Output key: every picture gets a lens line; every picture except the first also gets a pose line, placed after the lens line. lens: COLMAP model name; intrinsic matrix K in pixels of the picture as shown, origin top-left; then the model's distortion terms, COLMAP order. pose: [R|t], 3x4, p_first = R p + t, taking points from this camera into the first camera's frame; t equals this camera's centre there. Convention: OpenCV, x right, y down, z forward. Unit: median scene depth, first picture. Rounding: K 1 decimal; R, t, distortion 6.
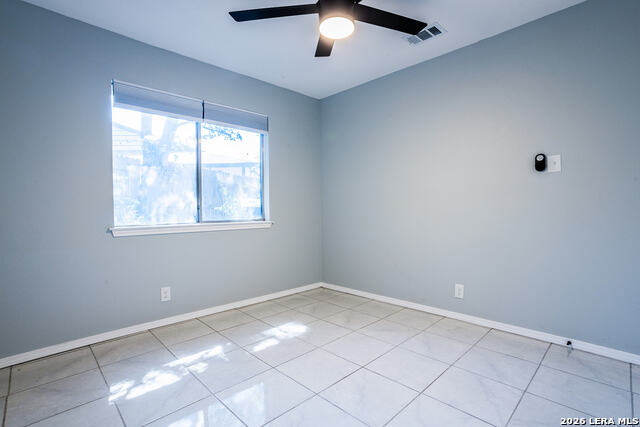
lens RADIAL K [[308.7, 0, 325.2], [0, 308.7, 215.3], [0, 0, 1]] dist [-0.019411, 0.000959]
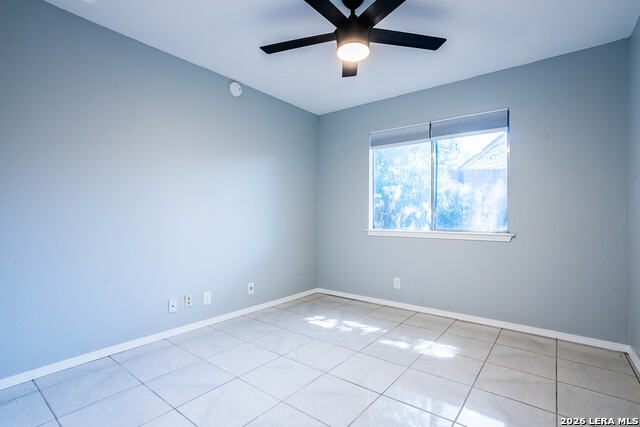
lens RADIAL K [[308.7, 0, 325.2], [0, 308.7, 215.3], [0, 0, 1]] dist [-0.019411, 0.000959]
pose [[0.136444, 0.001707, -0.990646, 0.728447], [-0.031463, 0.999502, -0.002611, -0.017120], [0.990148, 0.031525, 0.136429, 0.513685]]
